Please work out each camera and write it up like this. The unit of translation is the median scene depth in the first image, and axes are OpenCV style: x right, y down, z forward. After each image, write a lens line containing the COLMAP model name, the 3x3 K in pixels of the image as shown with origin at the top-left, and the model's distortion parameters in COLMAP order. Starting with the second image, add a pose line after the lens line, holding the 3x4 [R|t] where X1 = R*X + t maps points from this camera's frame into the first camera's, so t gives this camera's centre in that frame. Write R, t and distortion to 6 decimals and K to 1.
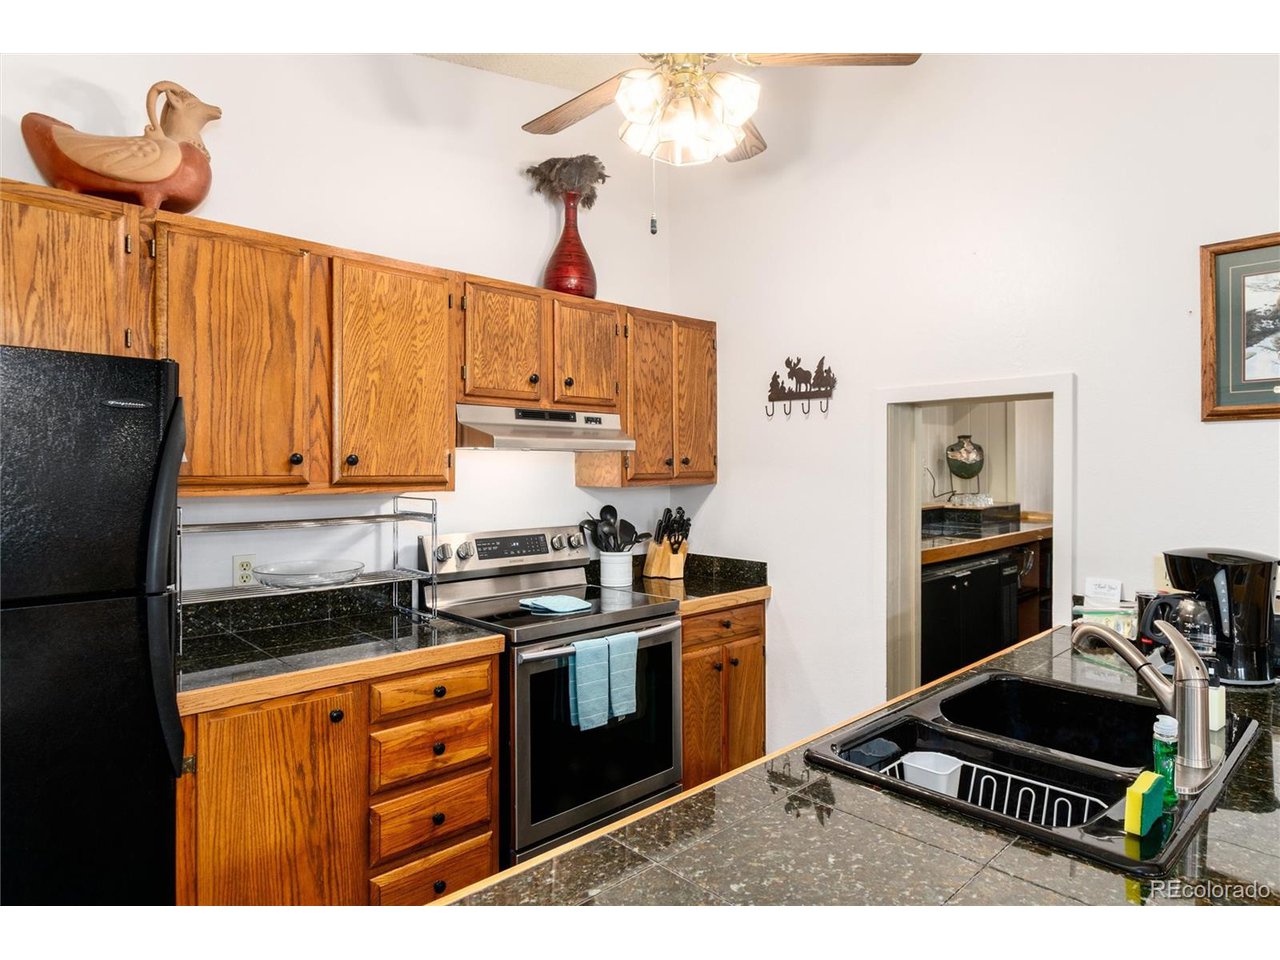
lens RADIAL K [[772.1, 0, 668.6], [0, 772.1, 473.6], [0, 0, 1]] dist [-0.003556, -0.001719]
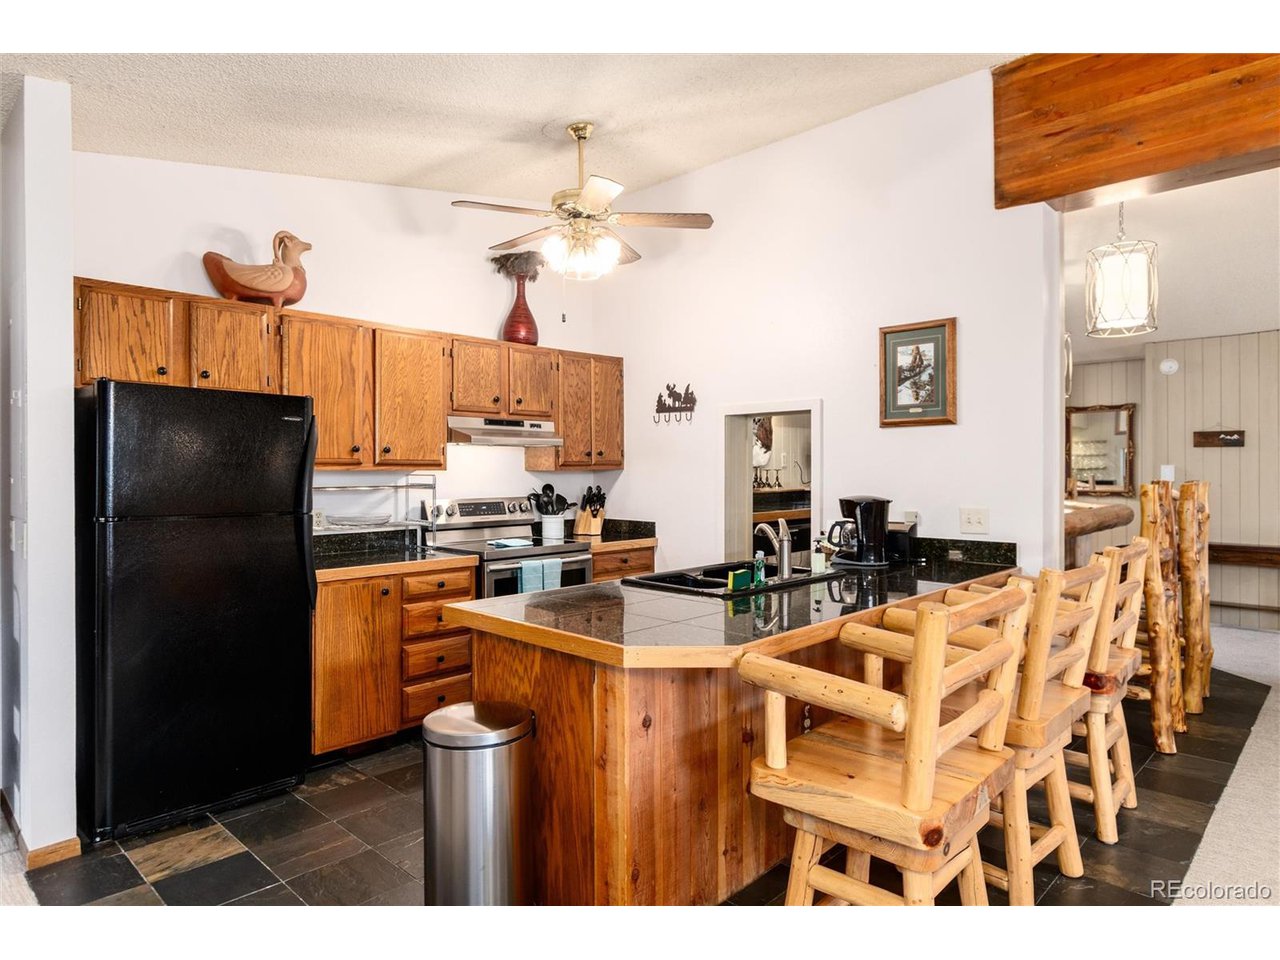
lens RADIAL K [[772.1, 0, 668.6], [0, 772.1, 473.6], [0, 0, 1]] dist [-0.003556, -0.001719]
pose [[0.998793, -0.001421, 0.049105, 0.094513], [0.001536, 0.999996, -0.002301, 0.030800], [-0.049102, 0.002374, 0.998791, -0.563023]]
